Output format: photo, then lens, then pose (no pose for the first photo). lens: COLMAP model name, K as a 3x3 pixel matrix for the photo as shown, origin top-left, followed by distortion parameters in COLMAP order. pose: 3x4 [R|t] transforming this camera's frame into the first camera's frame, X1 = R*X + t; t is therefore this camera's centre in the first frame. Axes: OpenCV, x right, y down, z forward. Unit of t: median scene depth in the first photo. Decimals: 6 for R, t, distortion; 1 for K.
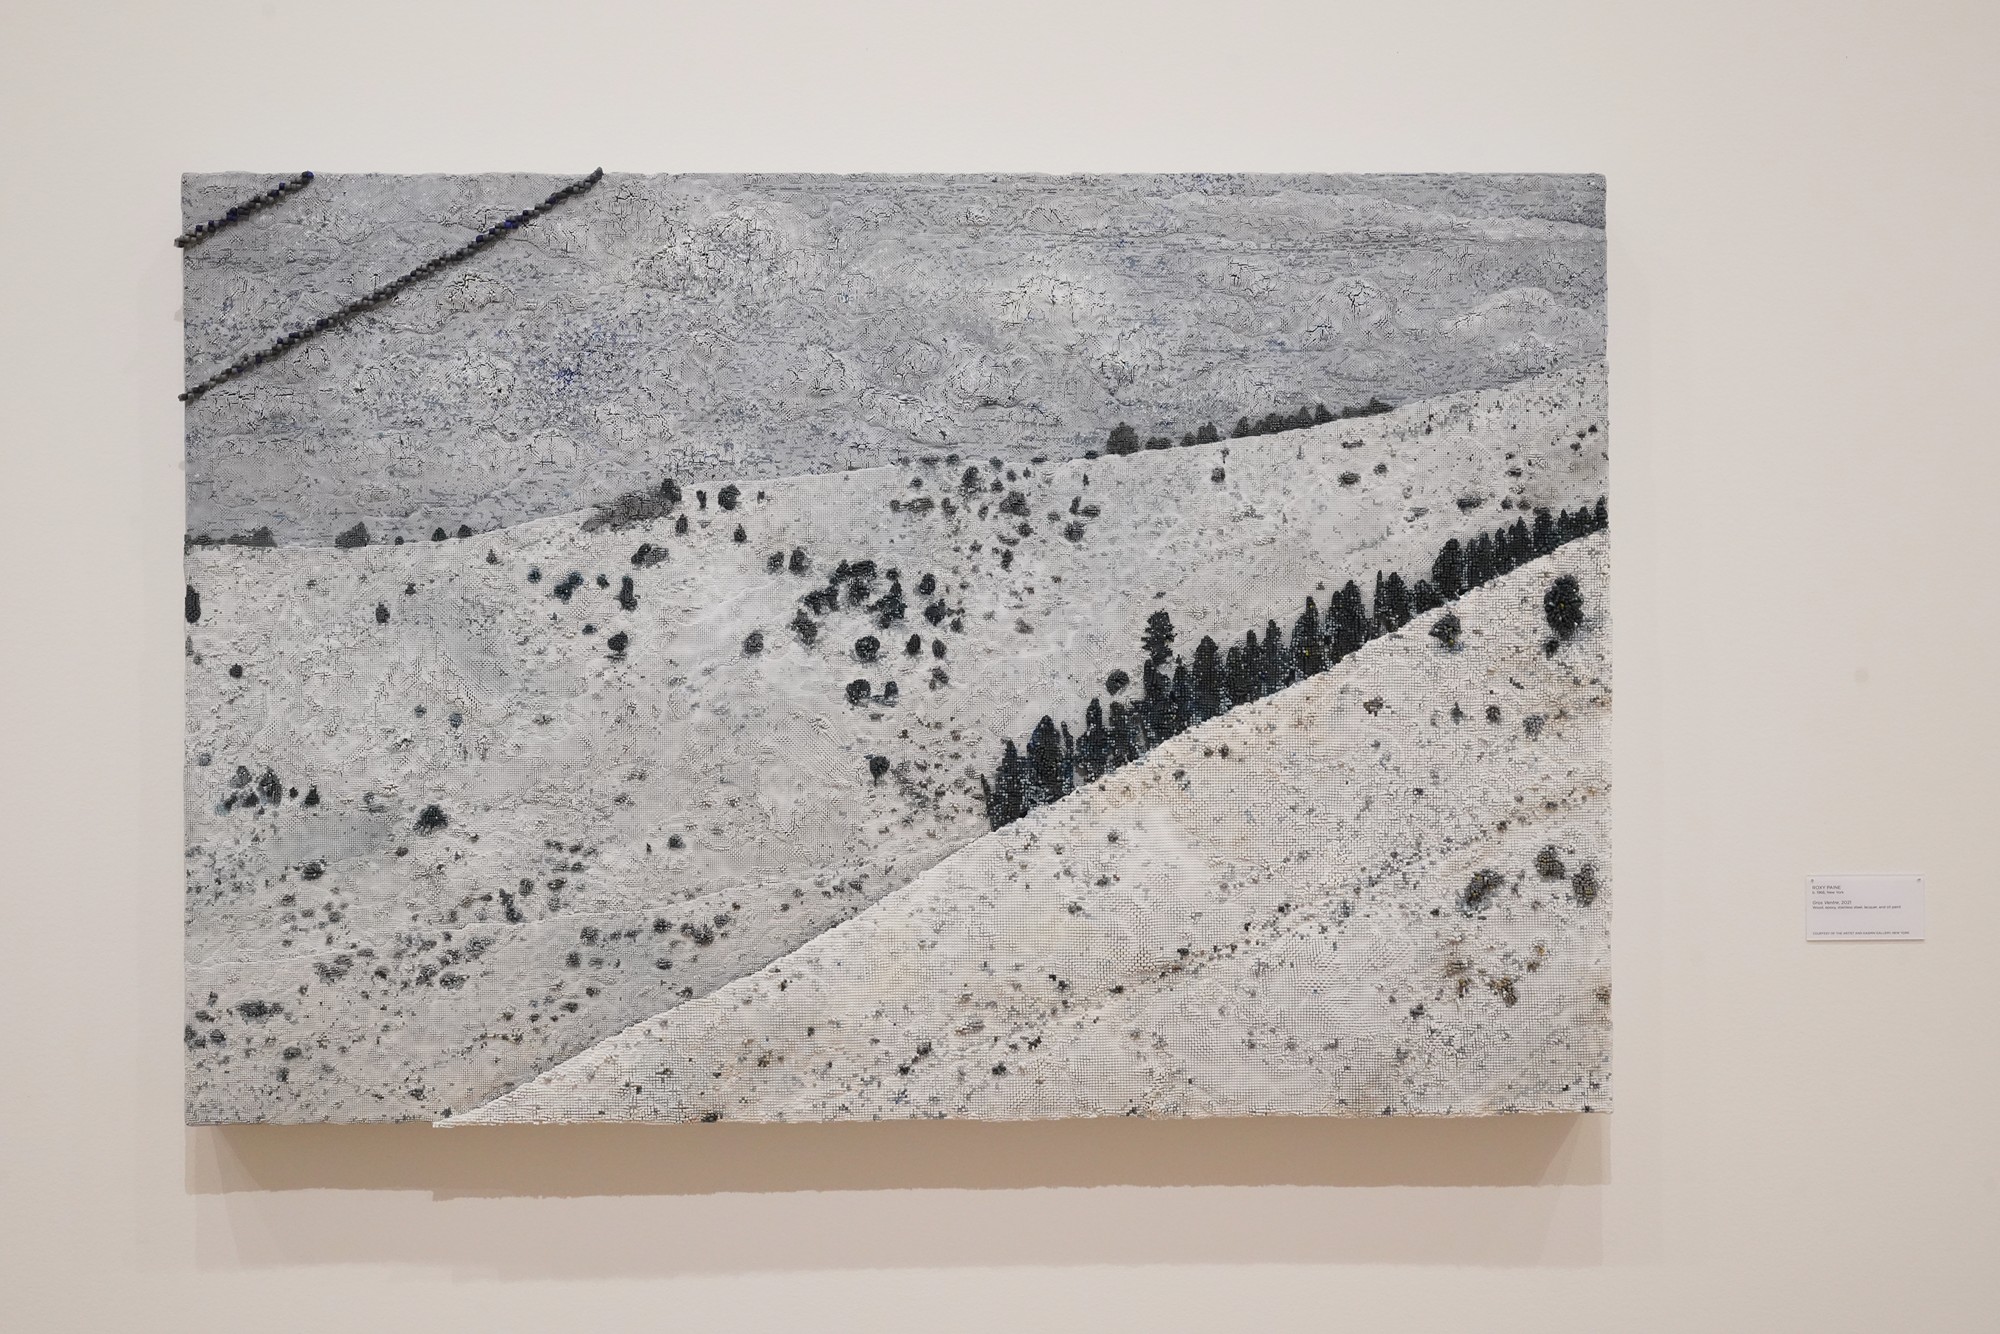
lens RADIAL K [[2887.9, 0, 1001.1], [0, 2887.9, 664.2], [0, 0, 1]] dist [0.027186, 0.000000]
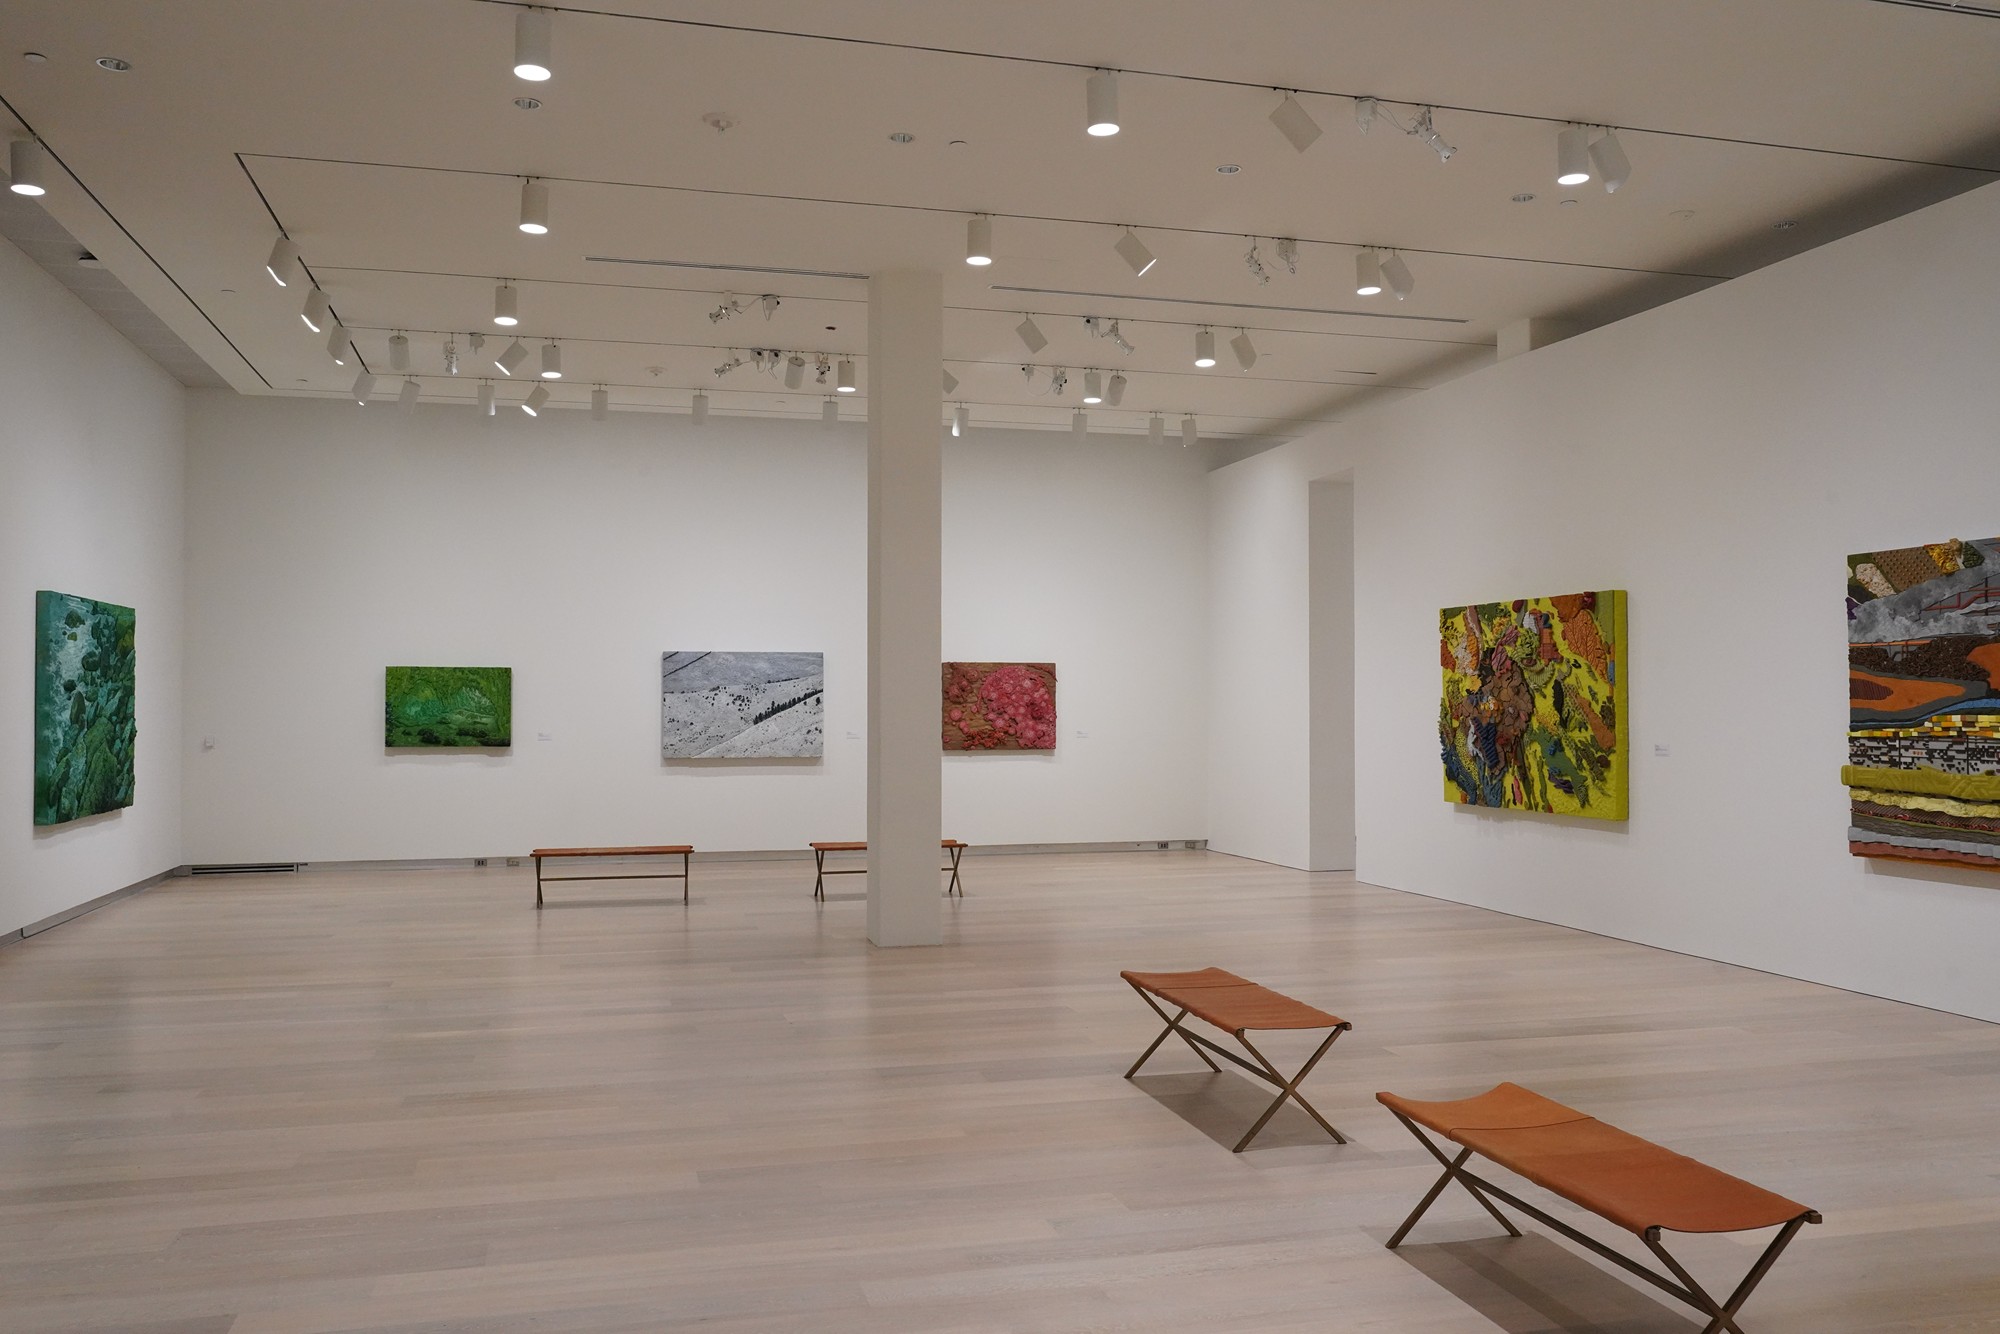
lens RADIAL K [[1580.1, 0, 1001.4], [0, 1580.1, 670.0], [0, 0, 1]] dist [-0.004486, -0.004299]
pose [[0.972754, 0.007611, 0.231715, -0.395666], [-0.001270, 0.999621, -0.027500, 0.020255], [-0.231837, 0.026456, 0.972395, -3.960099]]
